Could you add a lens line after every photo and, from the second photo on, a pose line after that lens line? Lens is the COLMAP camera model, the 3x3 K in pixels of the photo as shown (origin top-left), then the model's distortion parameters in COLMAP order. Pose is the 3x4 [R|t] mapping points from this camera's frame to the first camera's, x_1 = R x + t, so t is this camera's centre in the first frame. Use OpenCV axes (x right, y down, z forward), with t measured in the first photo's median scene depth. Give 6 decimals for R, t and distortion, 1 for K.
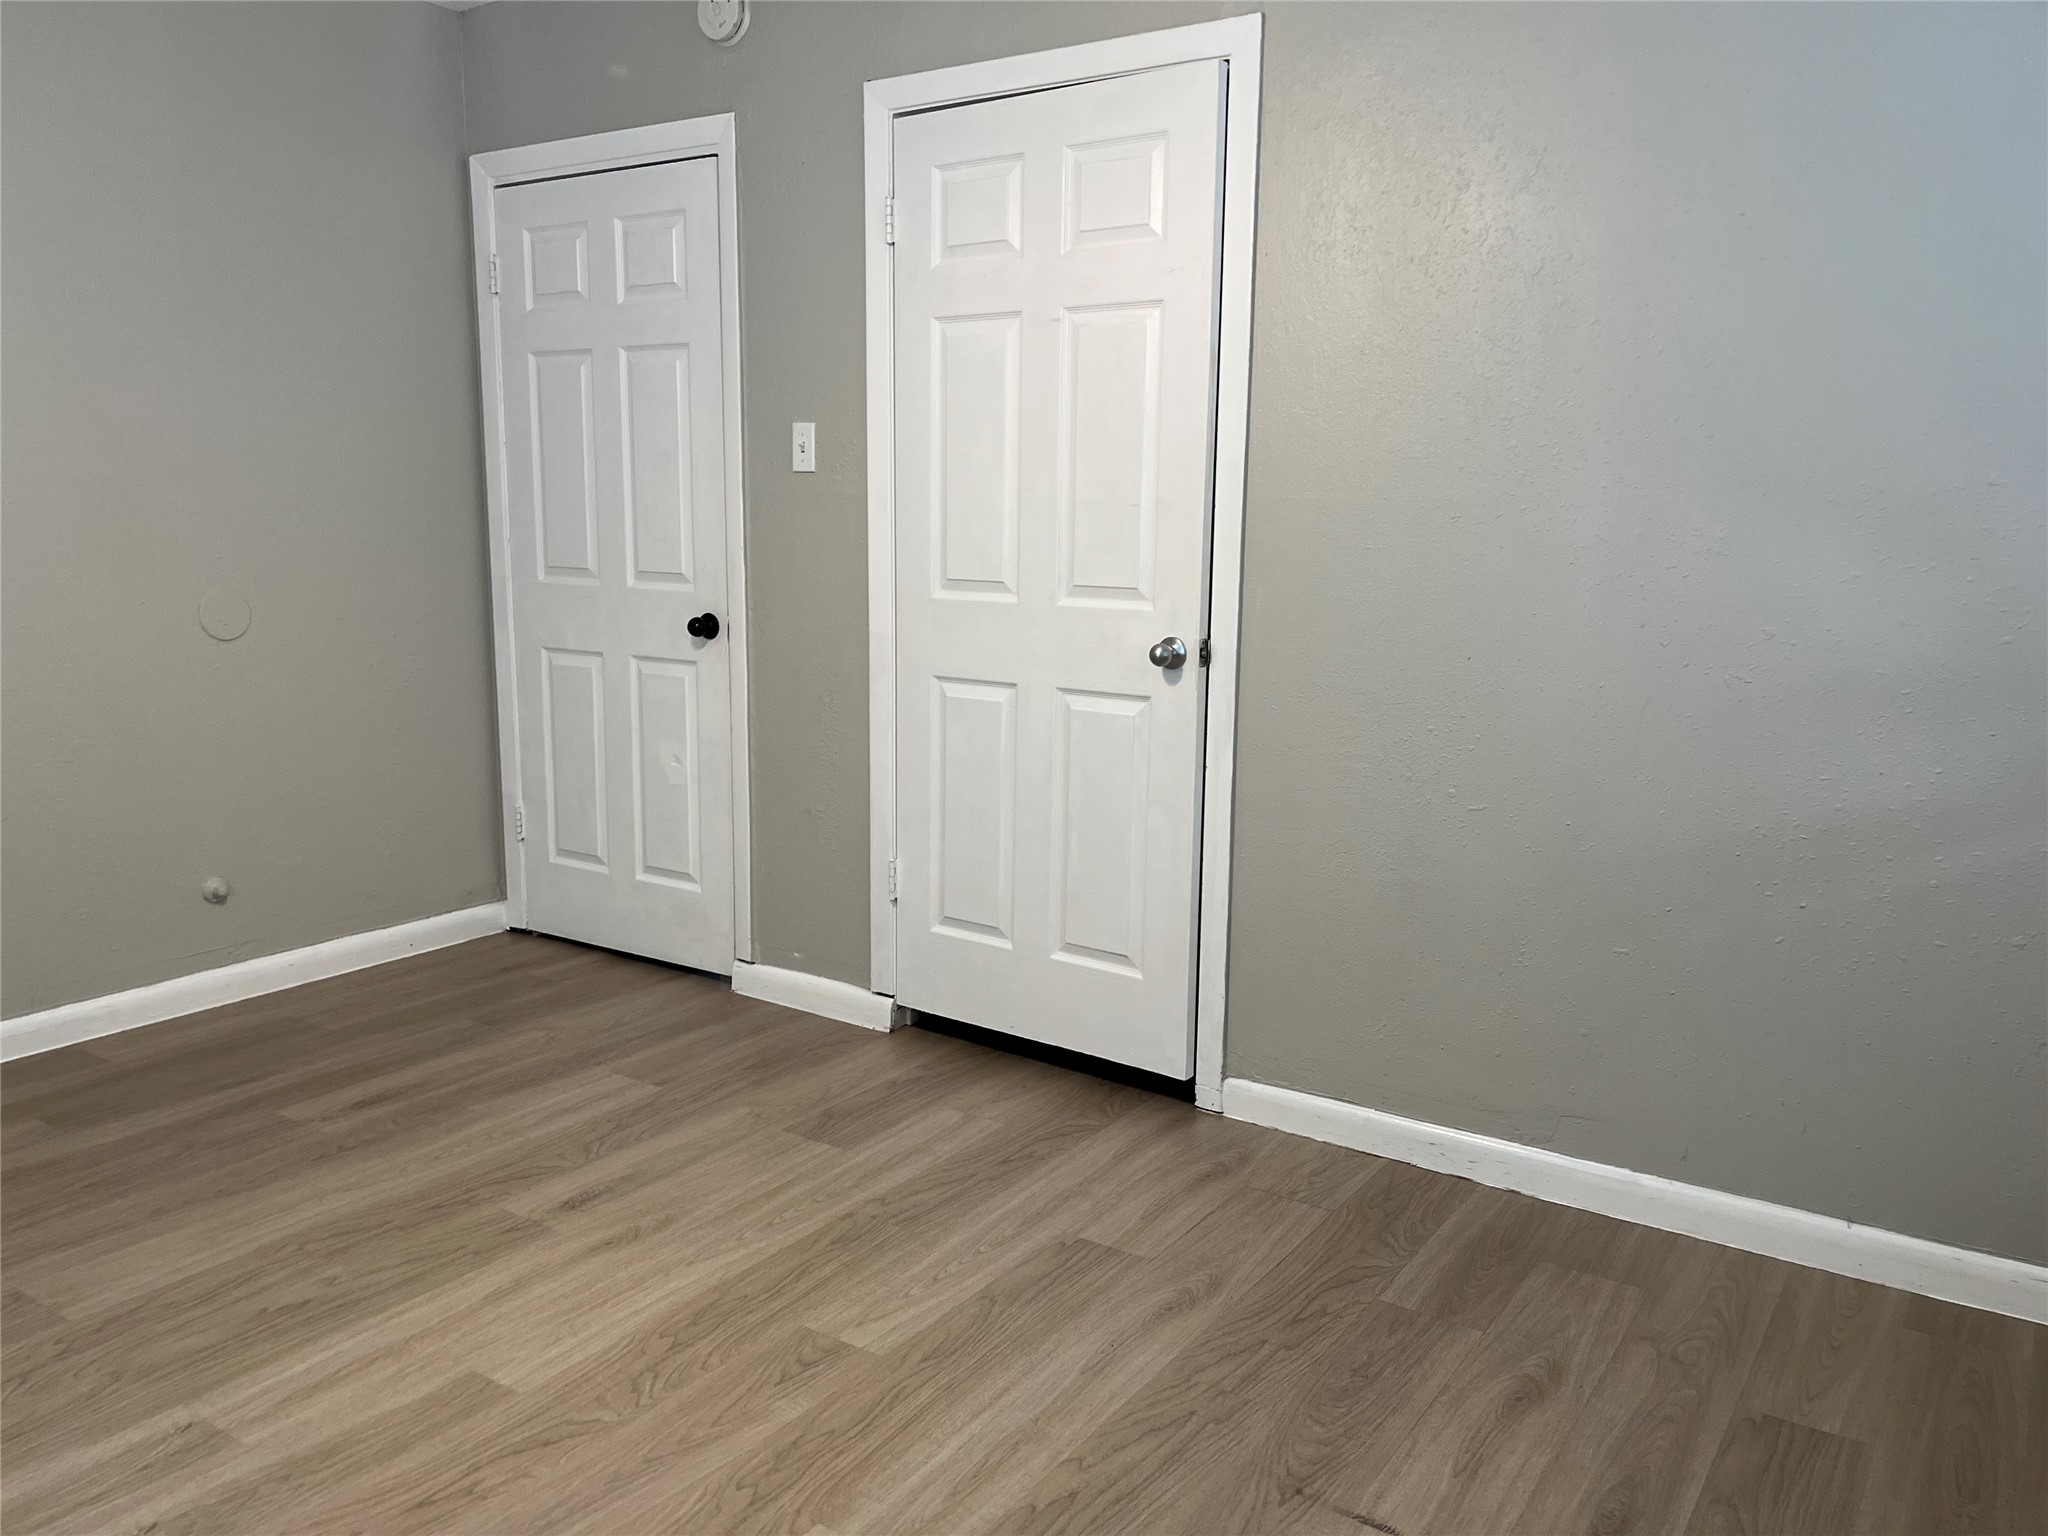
lens RADIAL K [[1554.6, 0, 1019.4], [0, 1554.6, 764.2], [0, 0, 1]] dist [0.072493, -0.080995]
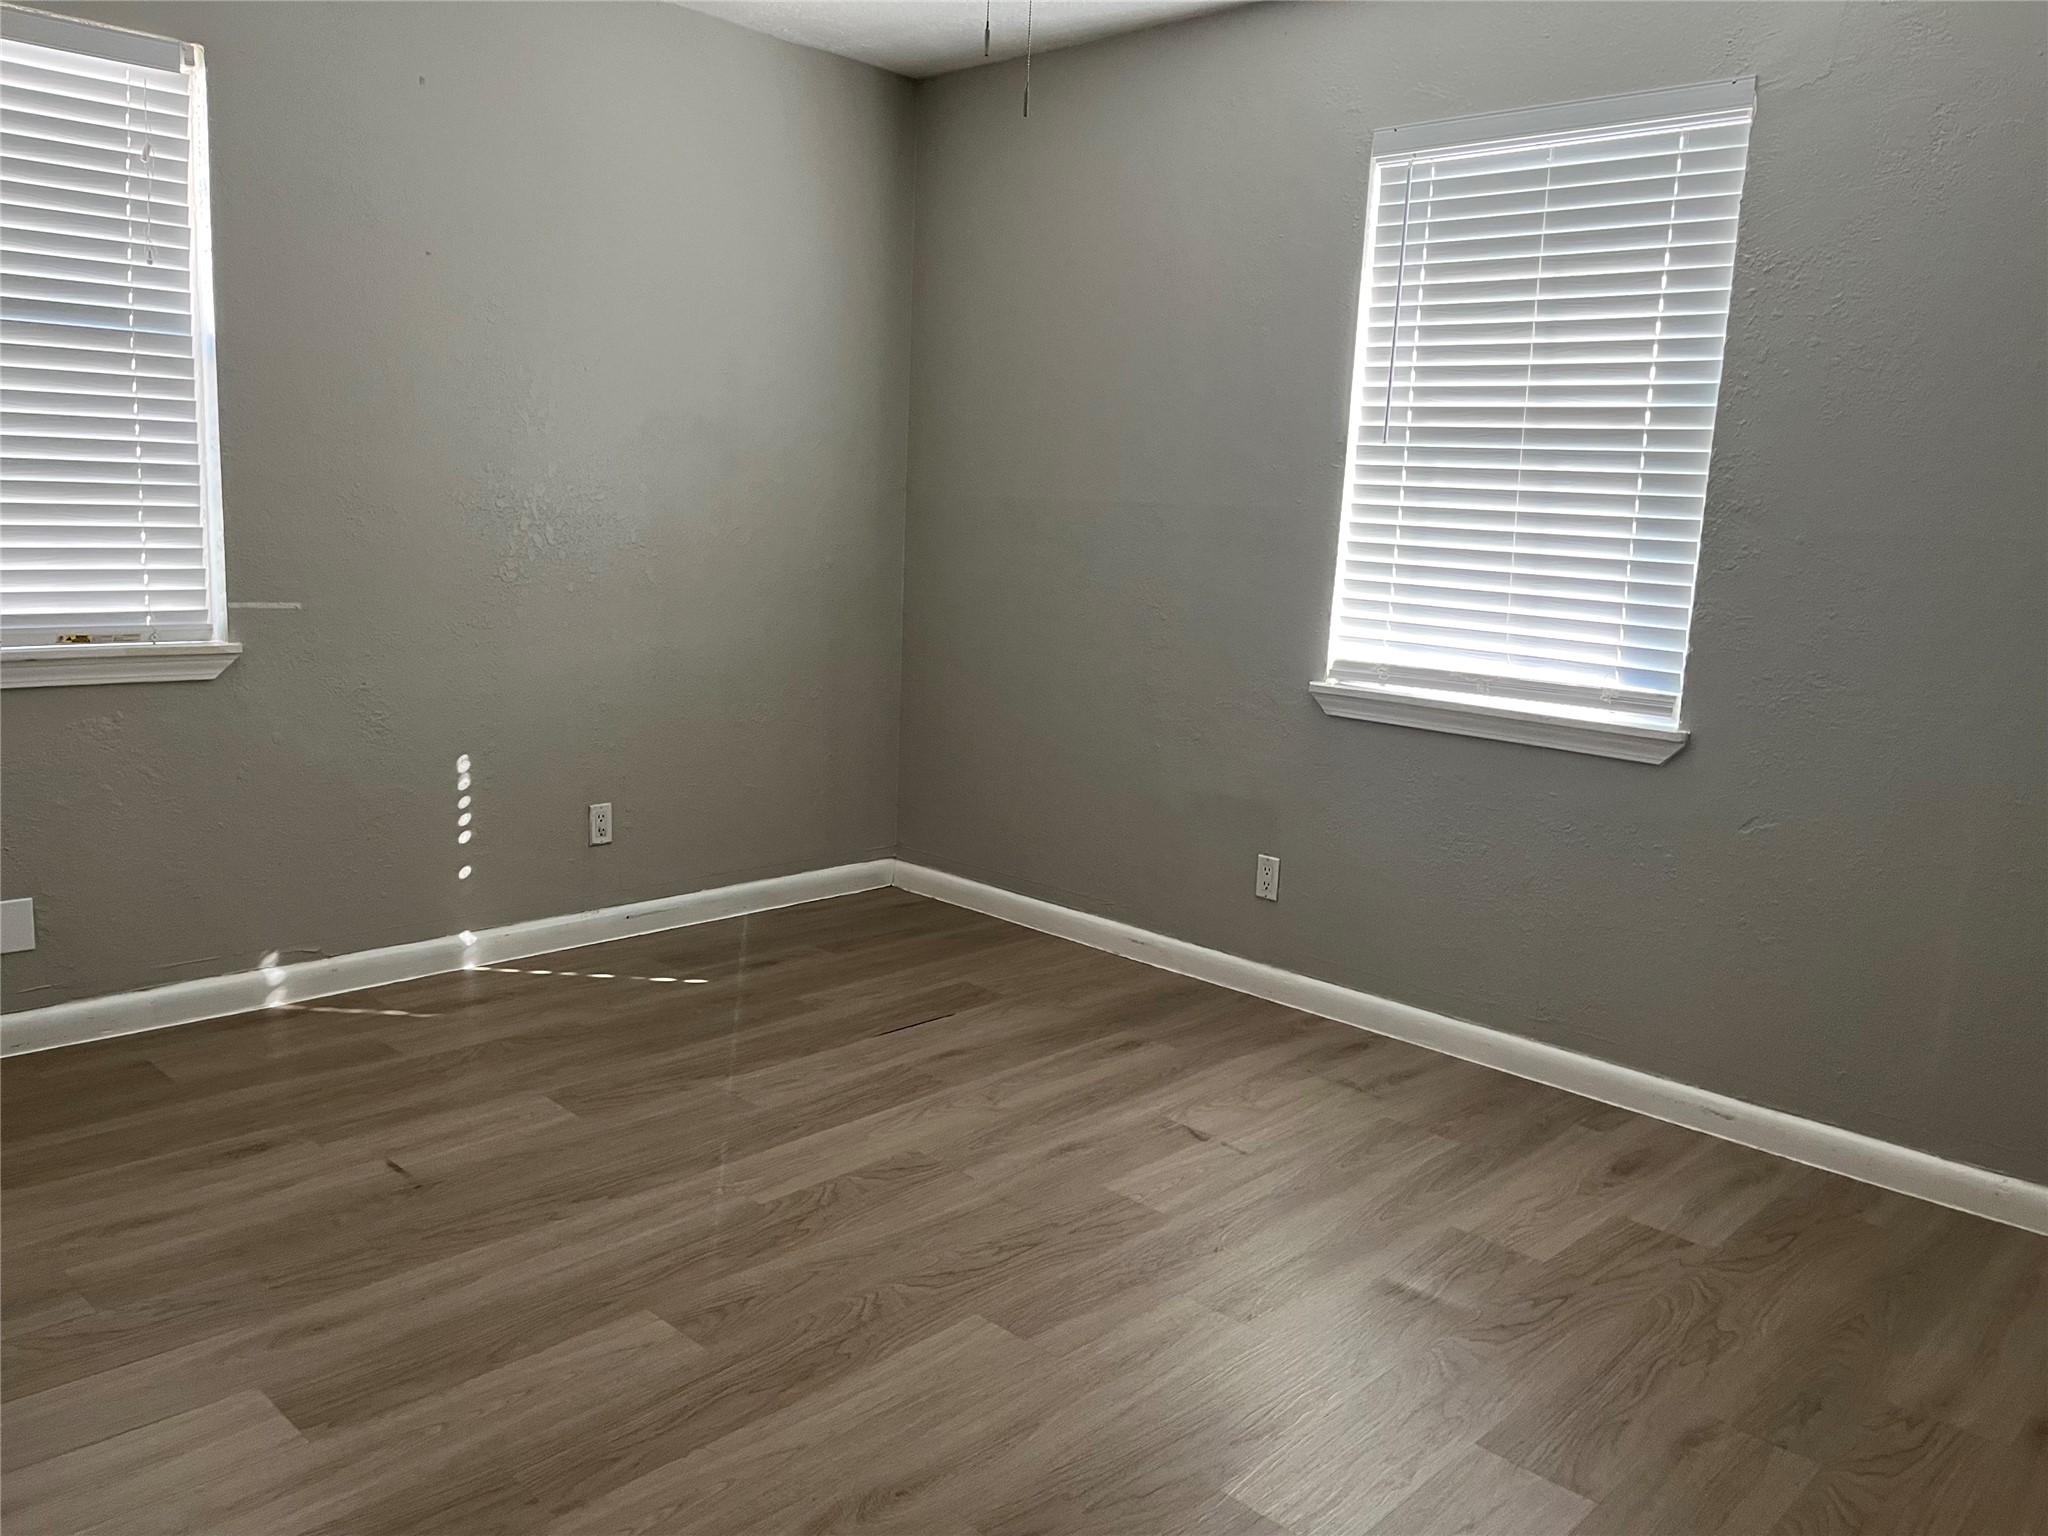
lens RADIAL K [[1554.6, 0, 1024.1], [0, 1554.6, 773.7], [0, 0, 1]] dist [0.072493, -0.080995]
pose [[-0.982140, -0.089412, 0.165549, -0.439529], [-0.032208, 0.946778, 0.320270, -0.278442], [-0.185374, 0.309218, -0.932749, 1.684162]]
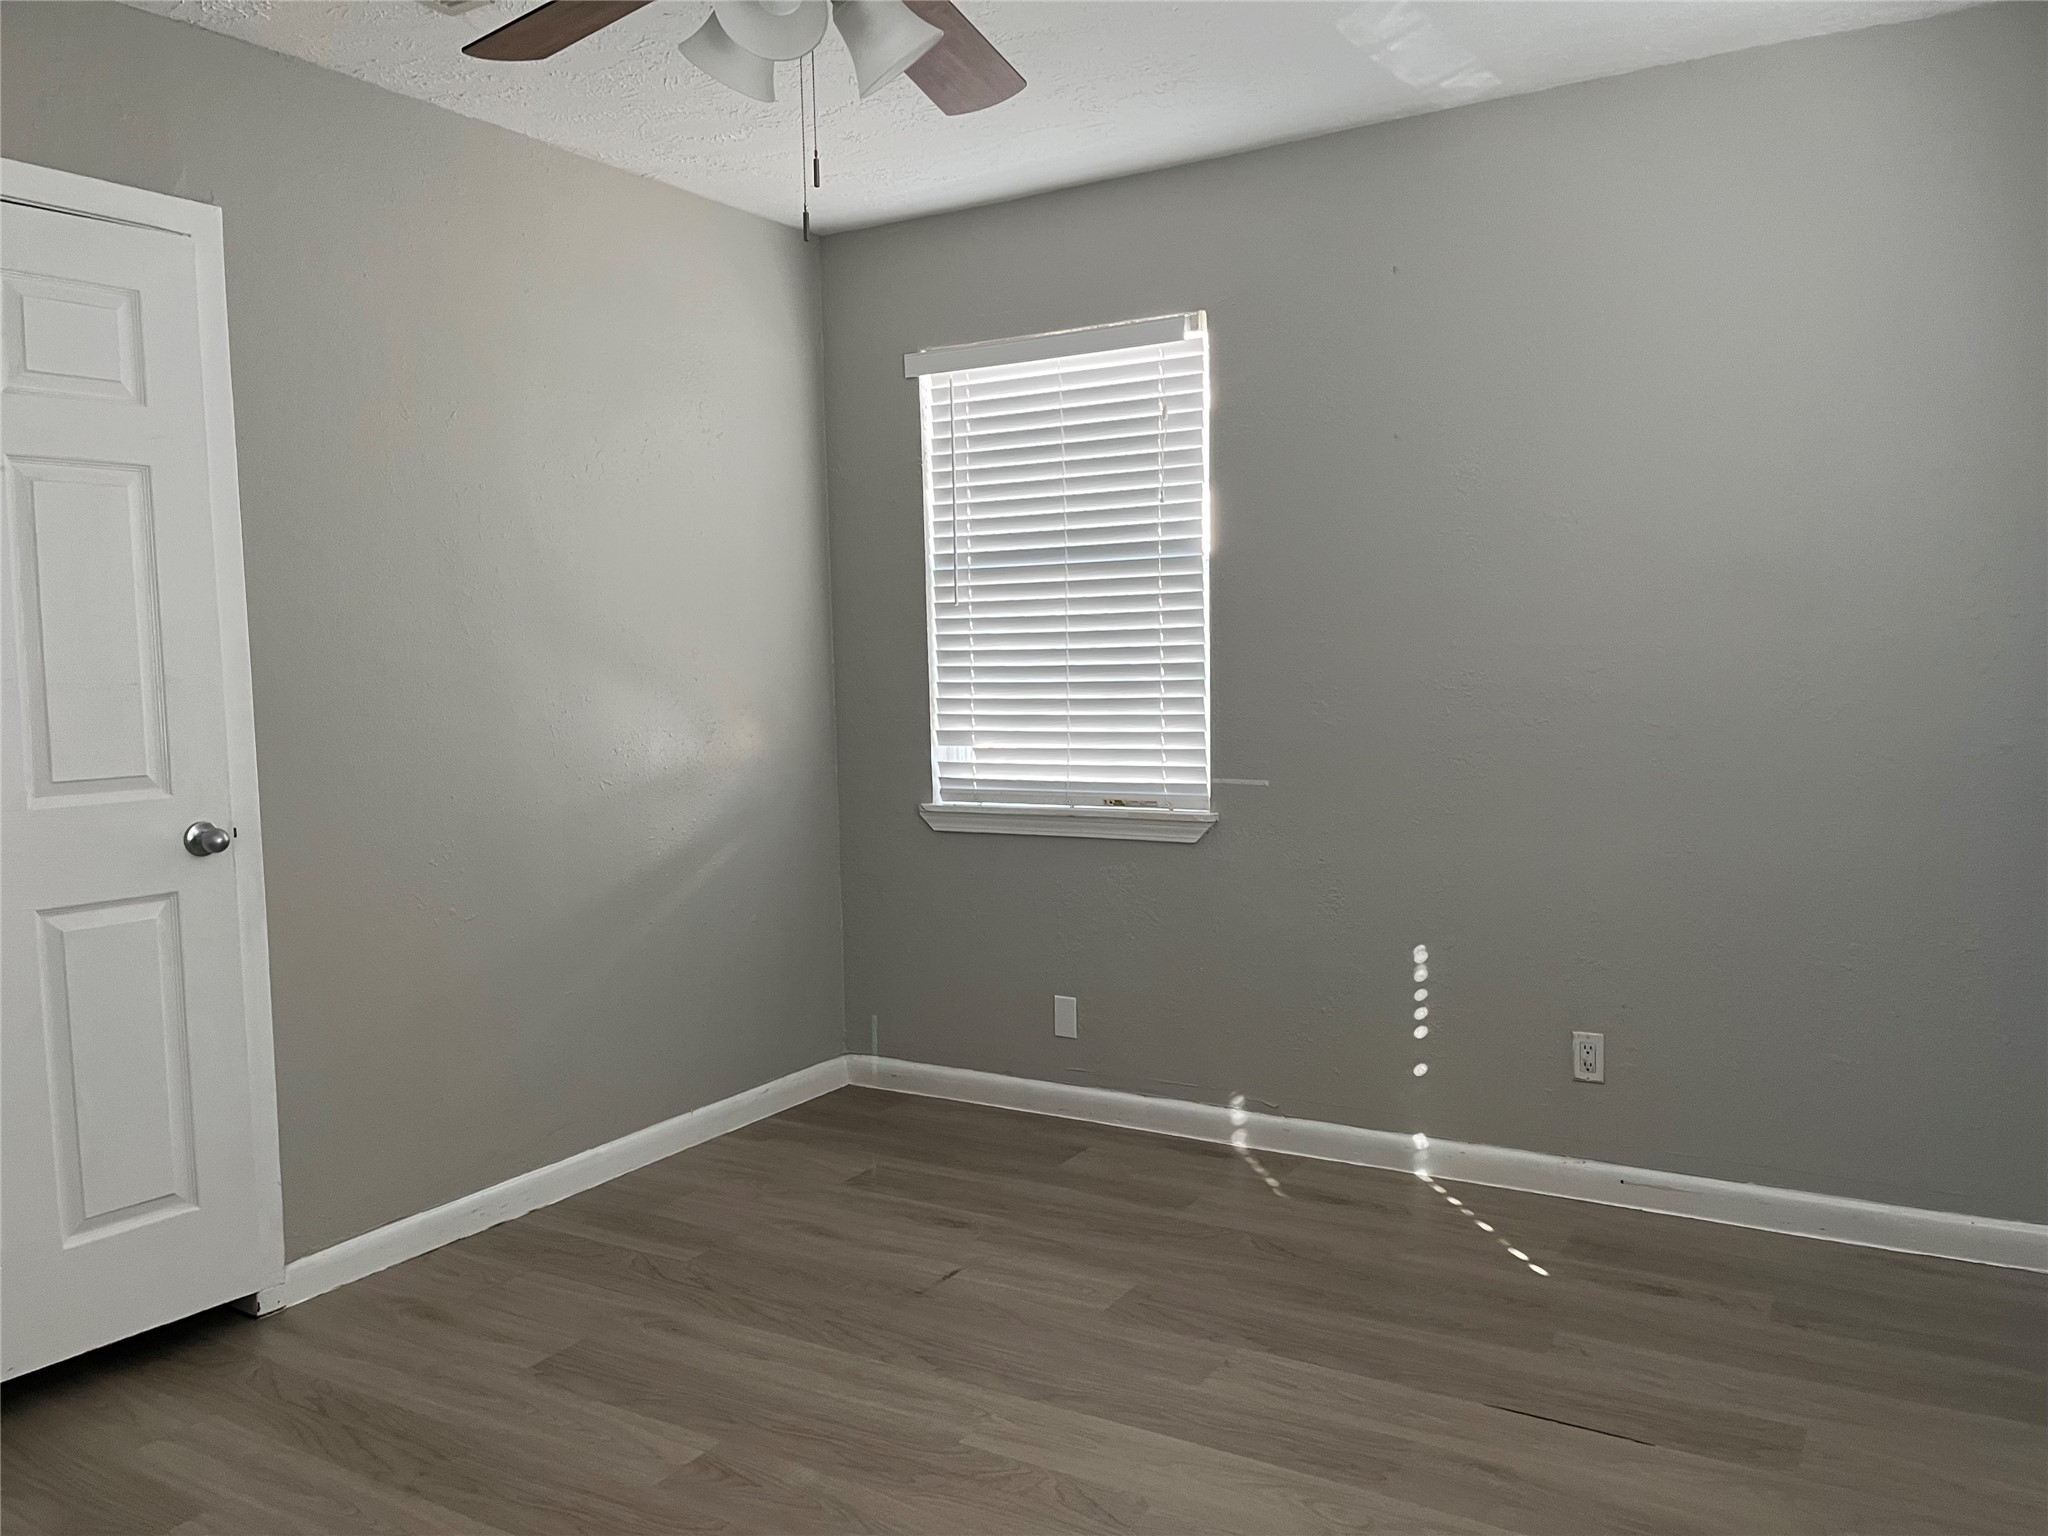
lens RADIAL K [[1554.6, 0, 1029.6], [0, 1554.6, 770.4], [0, 0, 1]] dist [0.072493, -0.080995]
pose [[-0.038919, -0.091945, 0.995003, -1.077844], [0.178070, 0.979181, 0.097448, -0.146178], [-0.983248, 0.180973, -0.021736, 0.673110]]
